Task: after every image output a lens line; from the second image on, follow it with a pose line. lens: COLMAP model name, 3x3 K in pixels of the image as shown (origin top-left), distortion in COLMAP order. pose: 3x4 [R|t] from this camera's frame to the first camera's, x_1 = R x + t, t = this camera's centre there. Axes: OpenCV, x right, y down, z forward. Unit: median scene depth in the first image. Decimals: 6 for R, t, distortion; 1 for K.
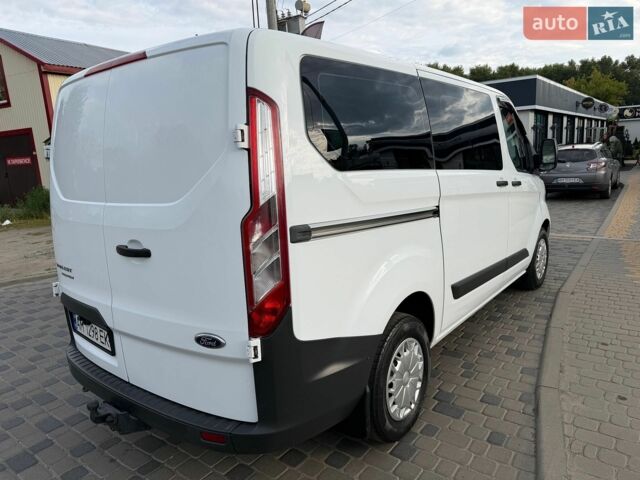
lens RADIAL K [[452.8, 0, 320.0], [0, 452.8, 240.0], [0, 0, 1]] dist [0.003260, -0.007128]
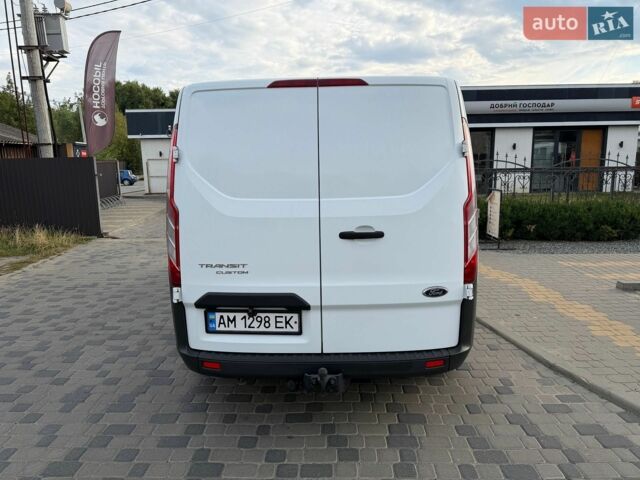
lens RADIAL K [[452.8, 0, 320.0], [0, 452.8, 240.0], [0, 0, 1]] dist [0.003260, -0.007128]
pose [[0.811615, -0.061672, 0.580928, -0.975409], [0.087704, 0.996005, -0.016794, 0.039946], [-0.577572, 0.064580, 0.813782, 0.041672]]
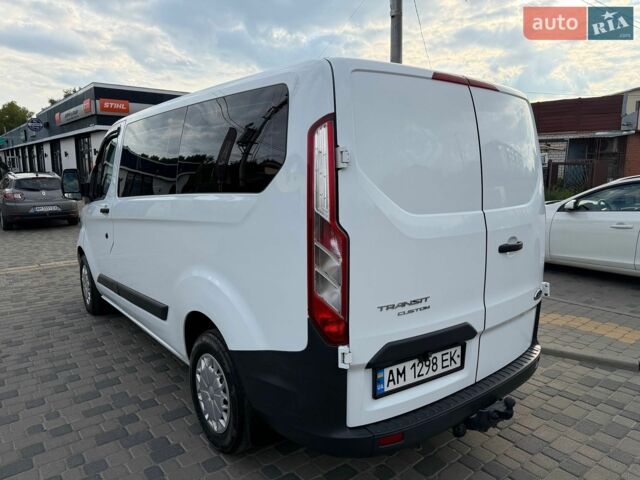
lens RADIAL K [[461.4, 0, 307.2], [0, 461.4, 235.4], [0, 0, 1]] dist [0.001399, -0.000404]
pose [[0.274484, -0.089367, 0.957430, -1.352839], [0.167480, 0.984897, 0.043916, -0.115514], [-0.946894, 0.148296, 0.285306, 0.909858]]
